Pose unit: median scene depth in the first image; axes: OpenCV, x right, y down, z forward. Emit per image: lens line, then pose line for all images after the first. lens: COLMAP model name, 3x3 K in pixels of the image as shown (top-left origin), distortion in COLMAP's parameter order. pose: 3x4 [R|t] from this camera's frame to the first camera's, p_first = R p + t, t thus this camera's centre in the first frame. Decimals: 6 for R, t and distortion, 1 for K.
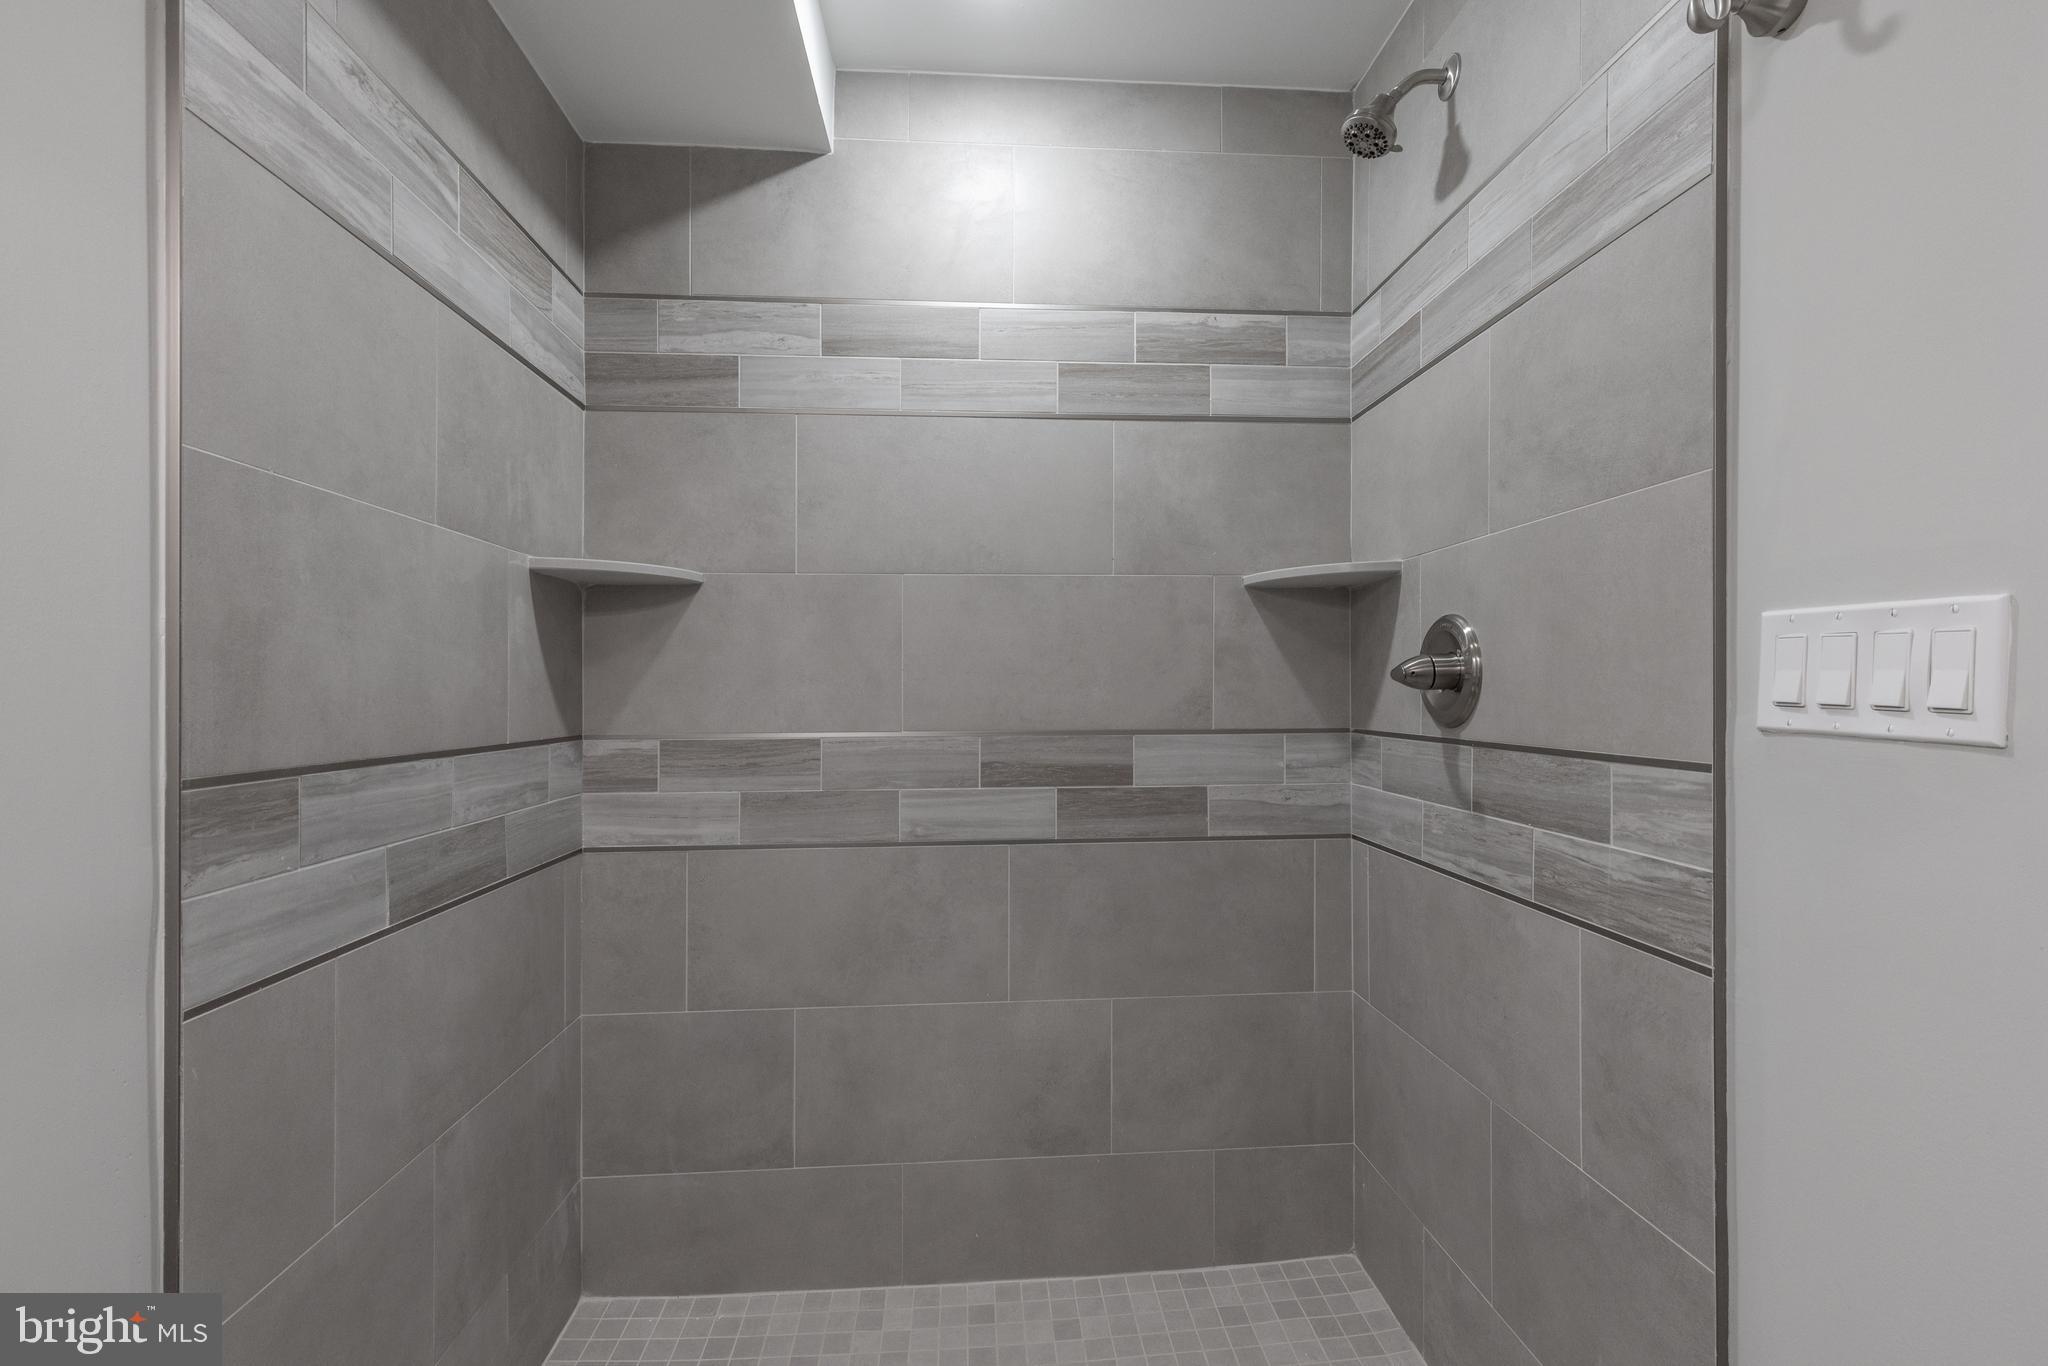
lens RADIAL K [[922.1, 0, 1005.2], [0, 922.1, 699.0], [0, 0, 1]] dist [0.005878, -0.000513]
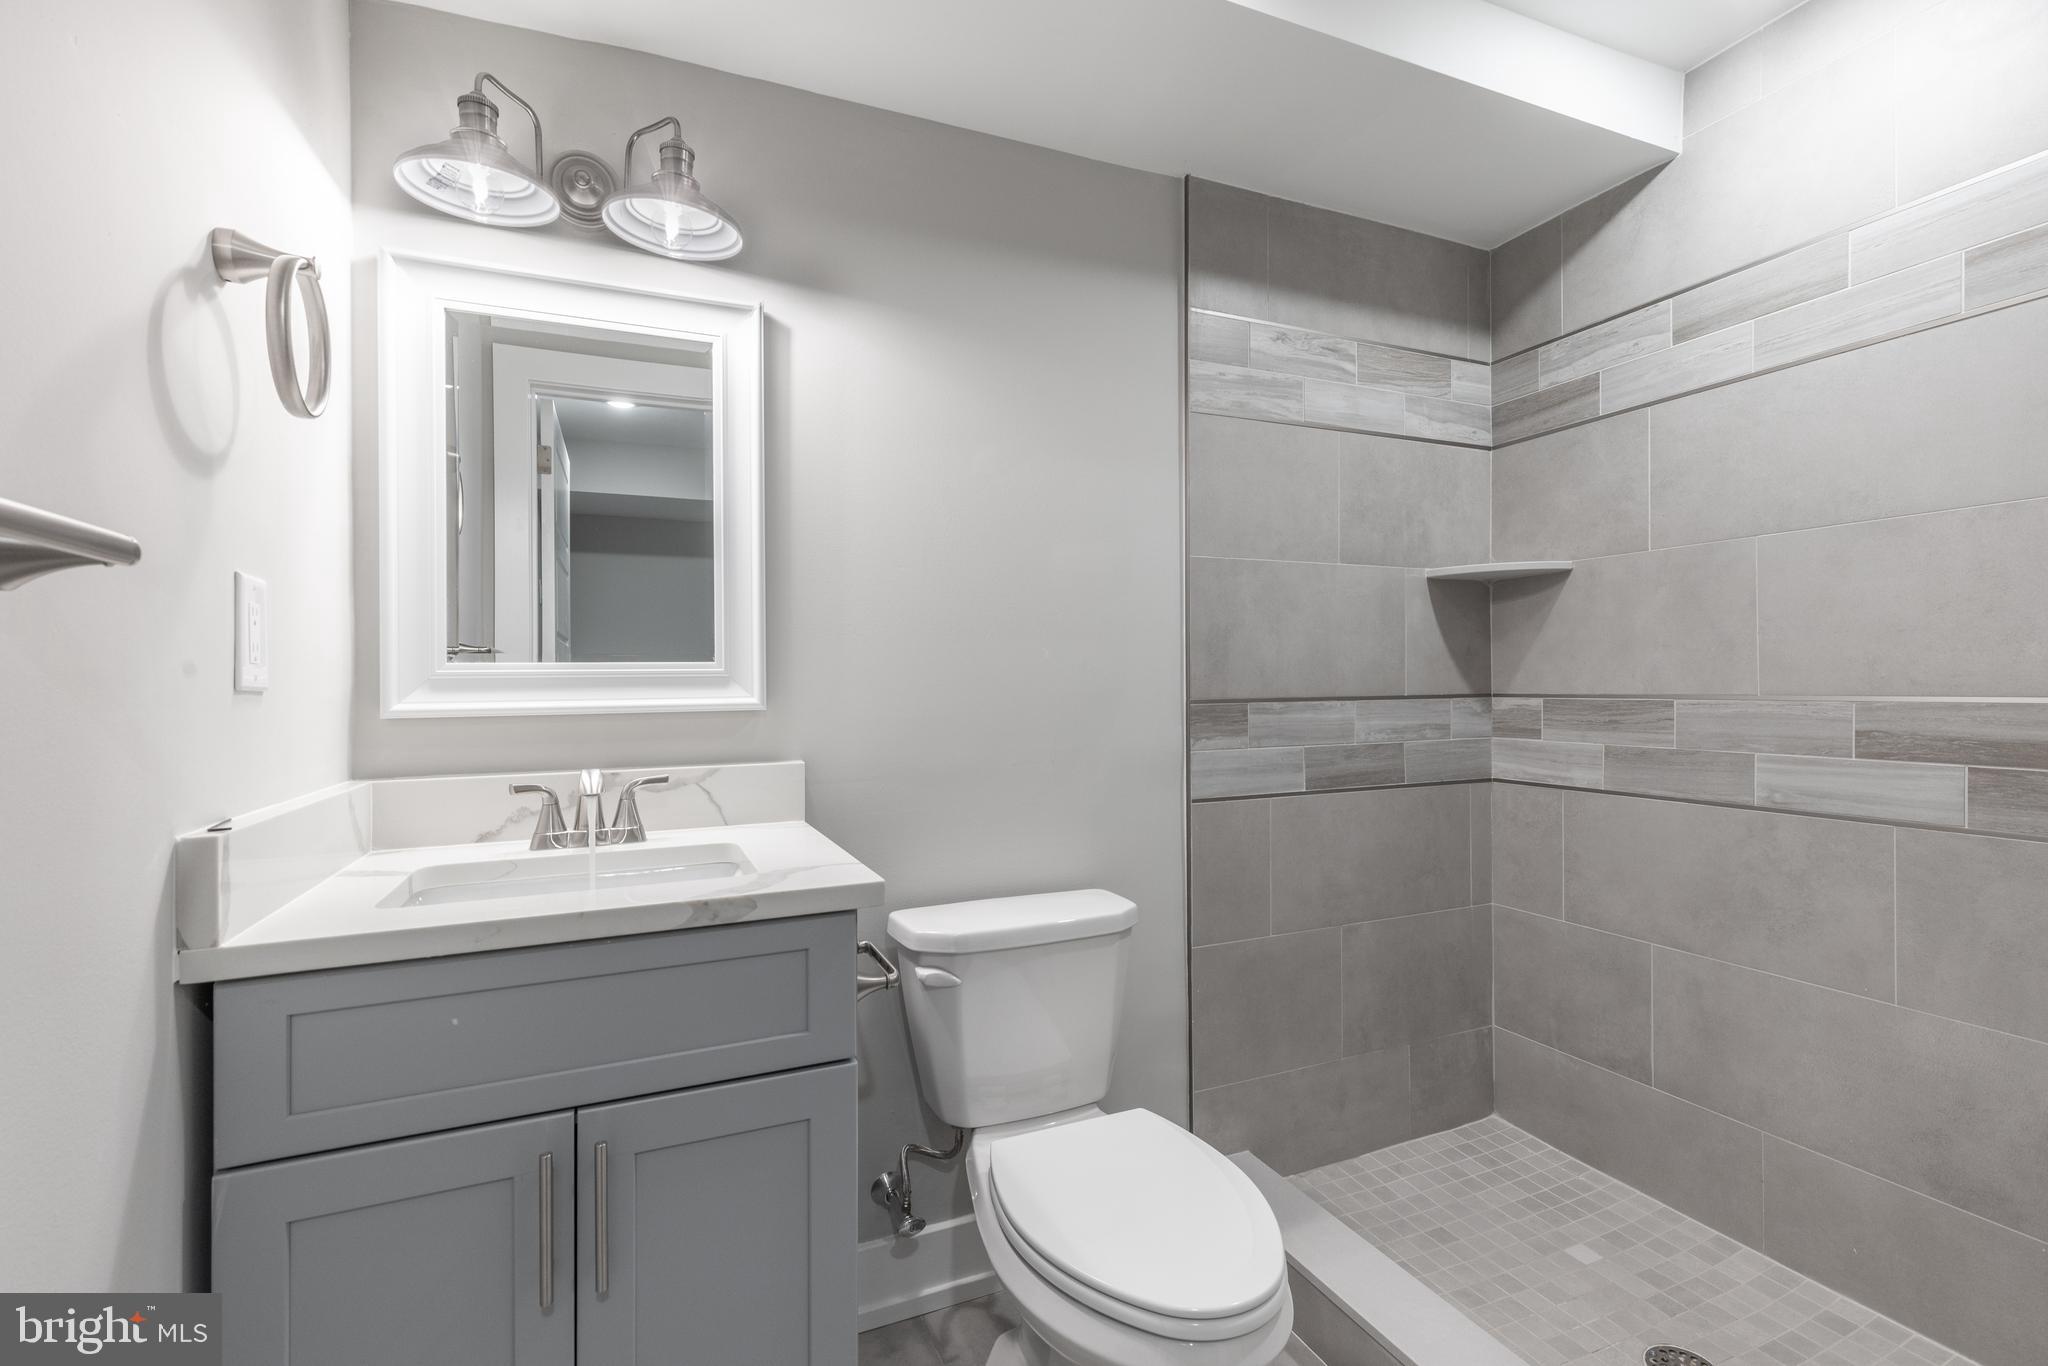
lens RADIAL K [[922.1, 0, 1005.2], [0, 922.1, 699.0], [0, 0, 1]] dist [0.005878, -0.000513]
pose [[0.298247, 0.018711, -0.954305, 0.612756], [-0.000374, 0.999810, 0.019486, 0.021045], [0.954489, -0.005455, 0.298198, -0.071986]]
